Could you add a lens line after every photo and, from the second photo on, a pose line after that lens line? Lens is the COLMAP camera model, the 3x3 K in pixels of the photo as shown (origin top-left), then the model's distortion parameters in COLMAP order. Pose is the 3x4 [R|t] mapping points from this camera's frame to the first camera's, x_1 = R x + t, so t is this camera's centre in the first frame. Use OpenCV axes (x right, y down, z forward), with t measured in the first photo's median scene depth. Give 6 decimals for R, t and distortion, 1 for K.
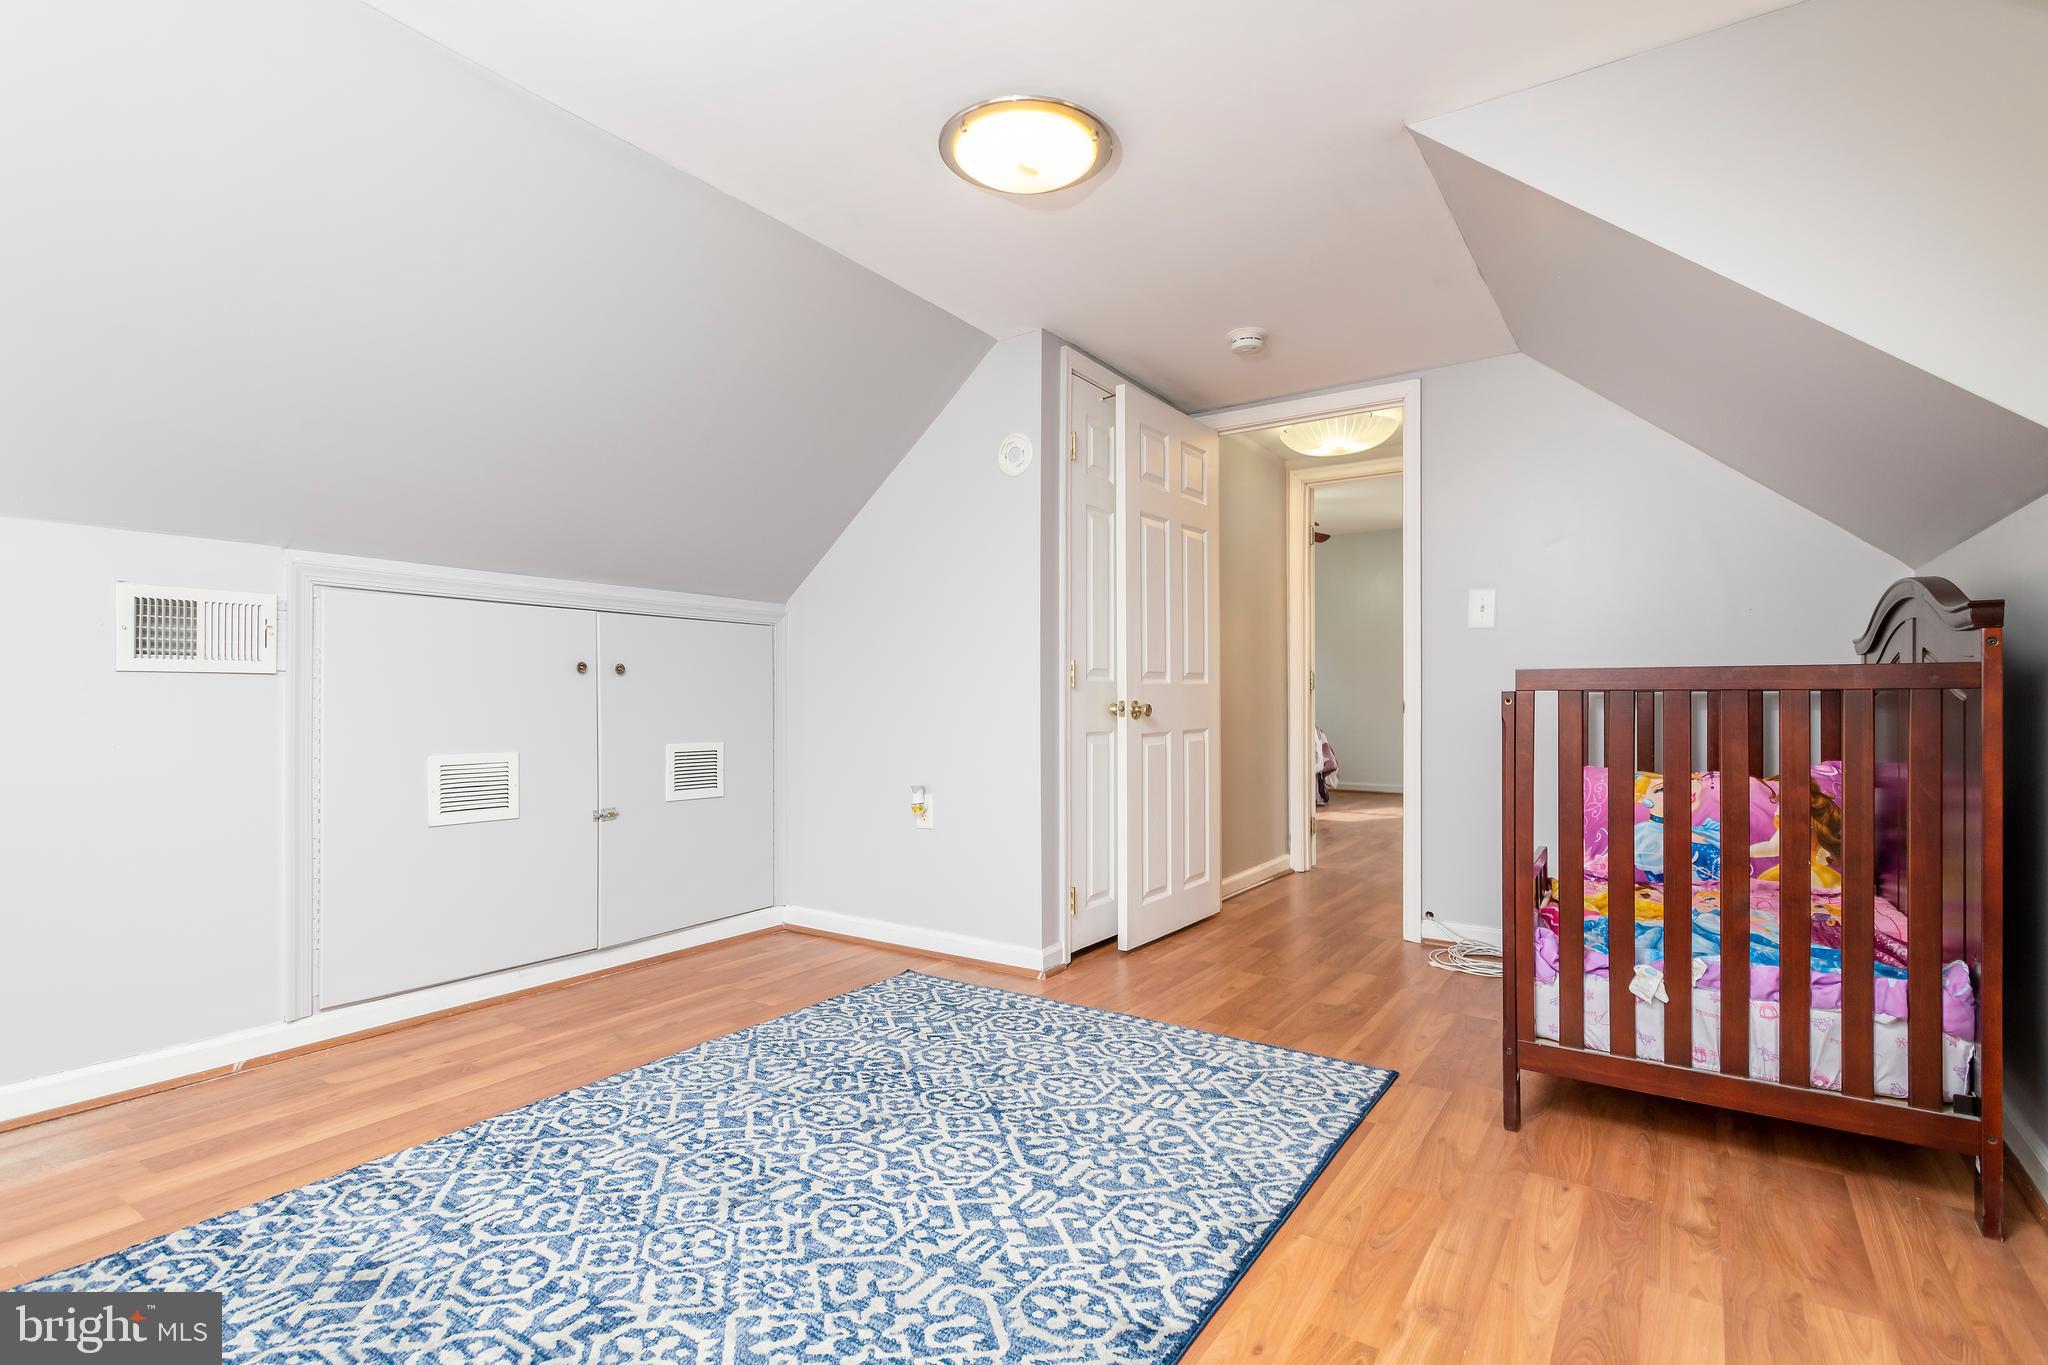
lens RADIAL K [[979.8, 0, 1011.0], [0, 979.8, 688.4], [0, 0, 1]] dist [0.014546, -0.000789]
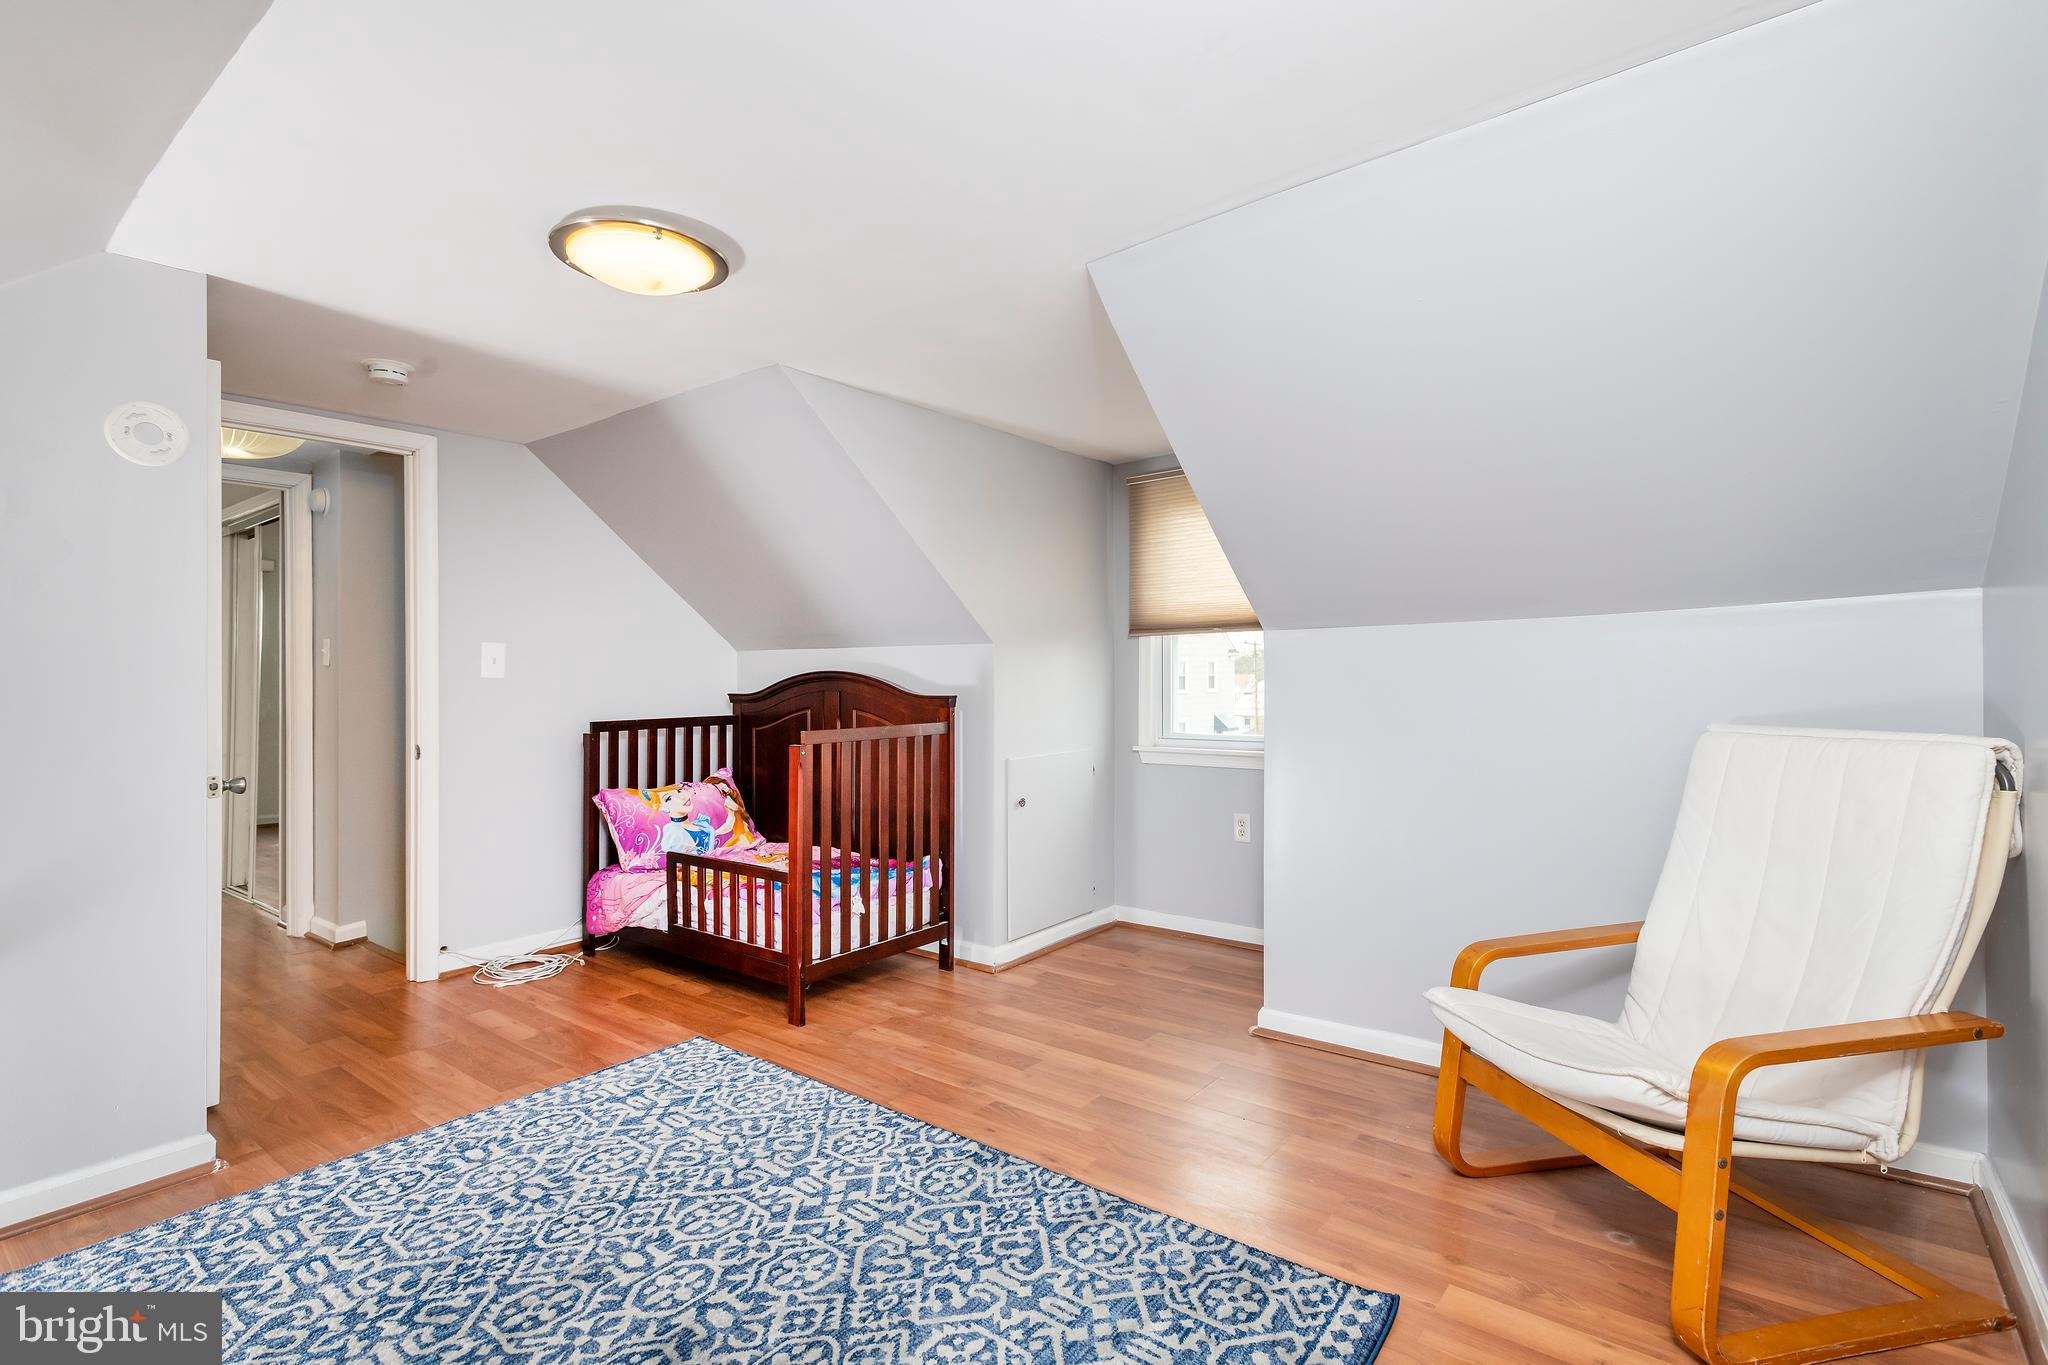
lens RADIAL K [[979.8, 0, 1025.4], [0, 979.8, 676.3], [0, 0, 1]] dist [0.014546, -0.000789]
pose [[0.055916, -0.000790, 0.998435, -1.091857], [-0.001084, 0.999999, 0.000852, -0.117455], [-0.998435, -0.001130, 0.055915, 0.587732]]
